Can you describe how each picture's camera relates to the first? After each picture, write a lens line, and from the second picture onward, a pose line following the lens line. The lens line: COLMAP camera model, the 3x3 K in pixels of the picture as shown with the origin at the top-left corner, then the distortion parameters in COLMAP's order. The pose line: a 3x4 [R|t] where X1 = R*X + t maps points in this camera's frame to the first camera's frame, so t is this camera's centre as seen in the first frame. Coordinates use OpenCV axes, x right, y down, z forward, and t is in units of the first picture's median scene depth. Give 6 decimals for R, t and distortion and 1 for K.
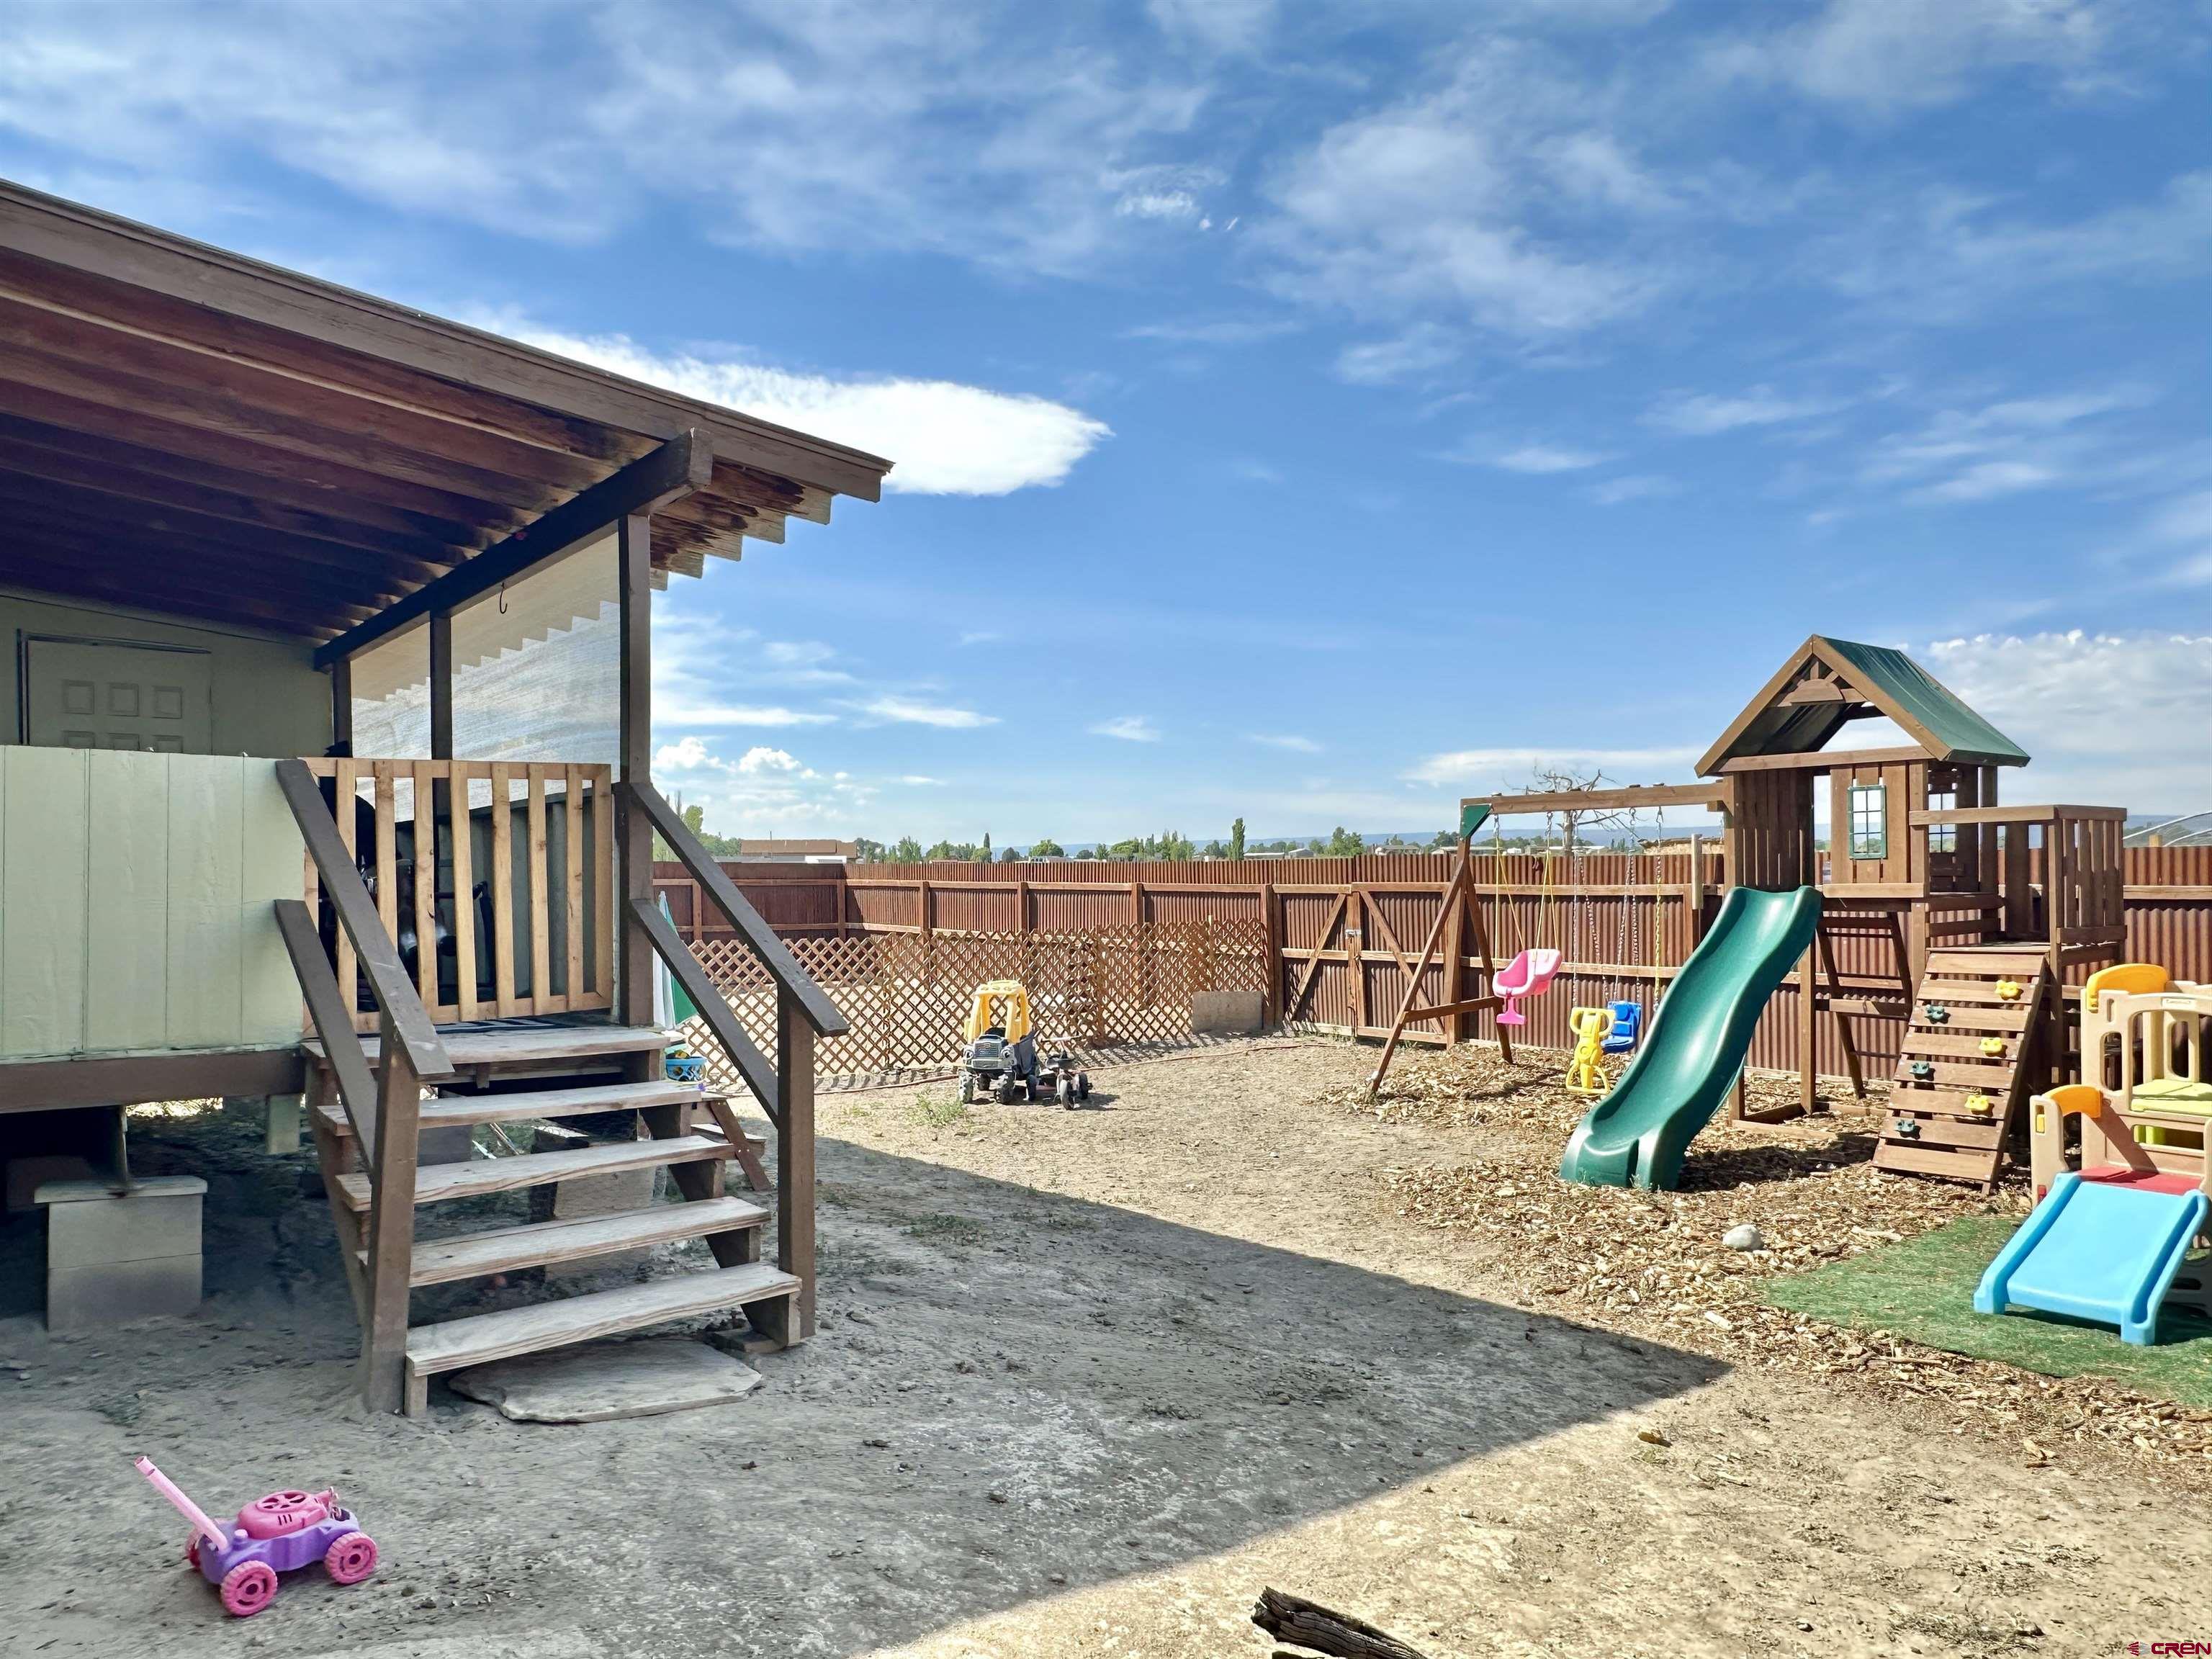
lens RADIAL K [[1490.7, 0, 1081.2], [0, 1490.7, 874.6], [0, 0, 1]] dist [-0.003647, -0.000479]
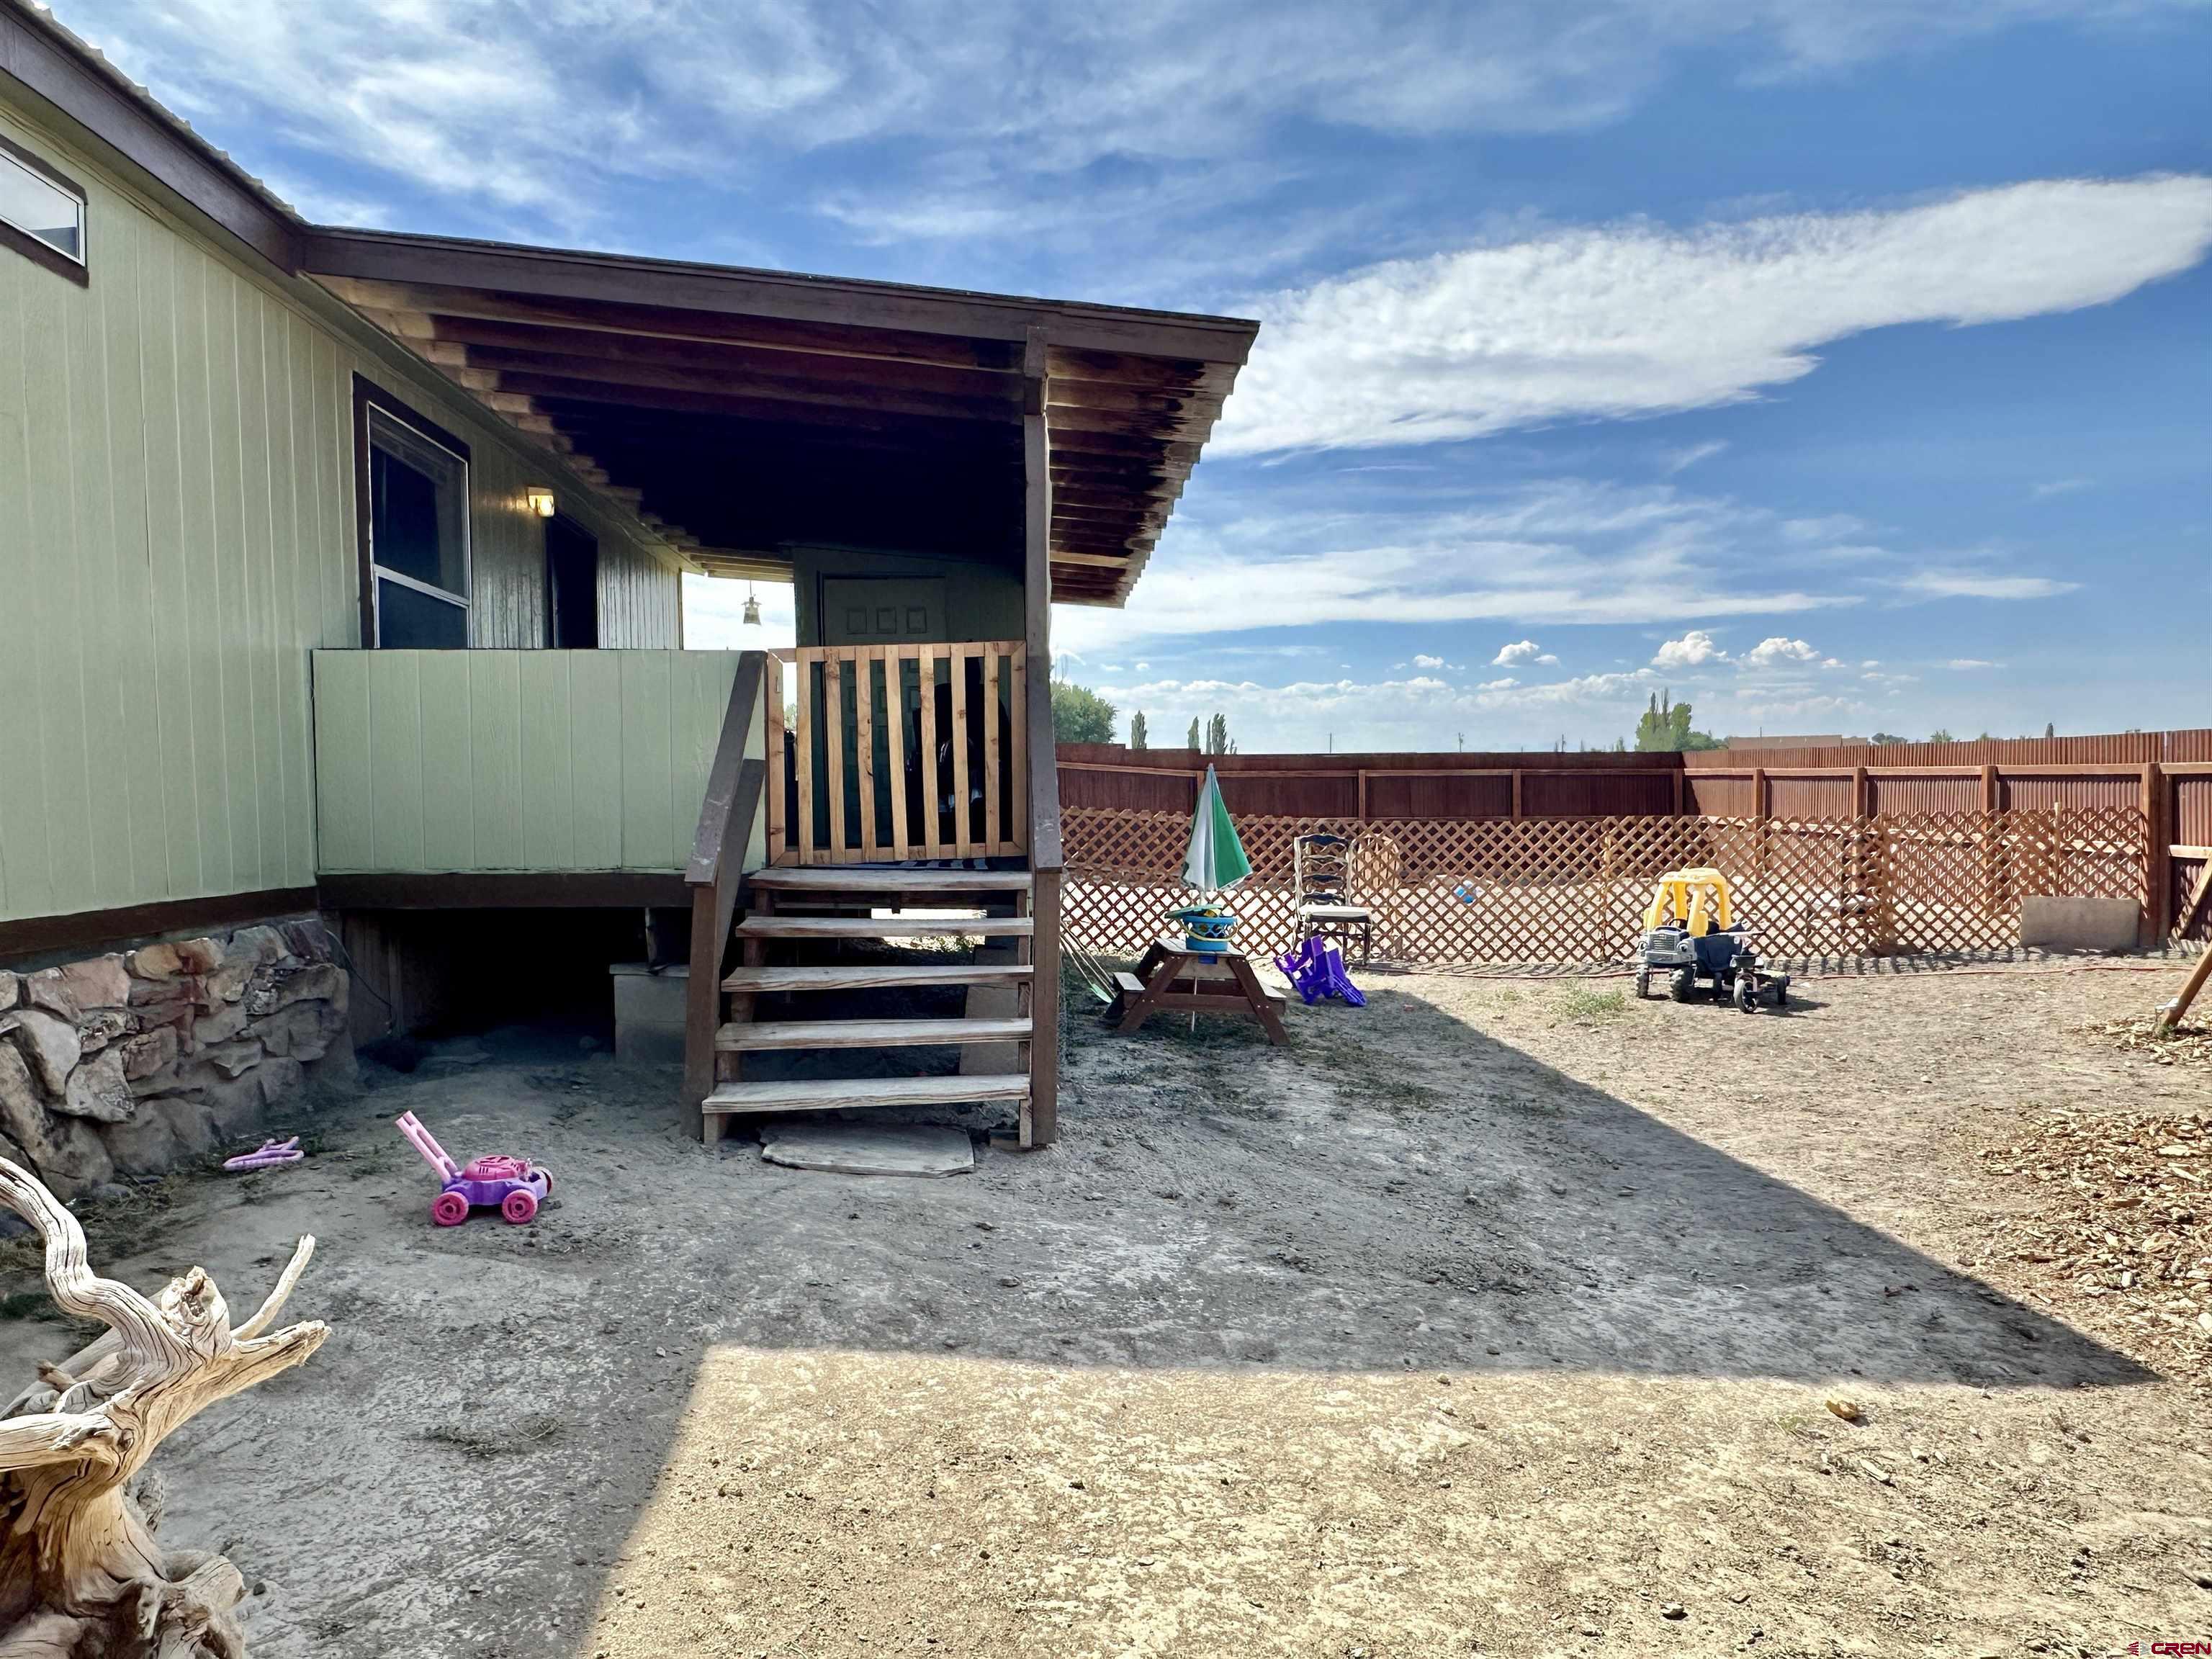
lens RADIAL K [[1490.7, 0, 1081.2], [0, 1490.7, 874.6], [0, 0, 1]] dist [-0.003647, -0.000479]
pose [[0.799889, 0.031394, -0.599326, 0.295395], [0.007763, 0.998006, 0.062639, 0.023629], [0.600097, -0.054756, 0.798051, 0.080854]]
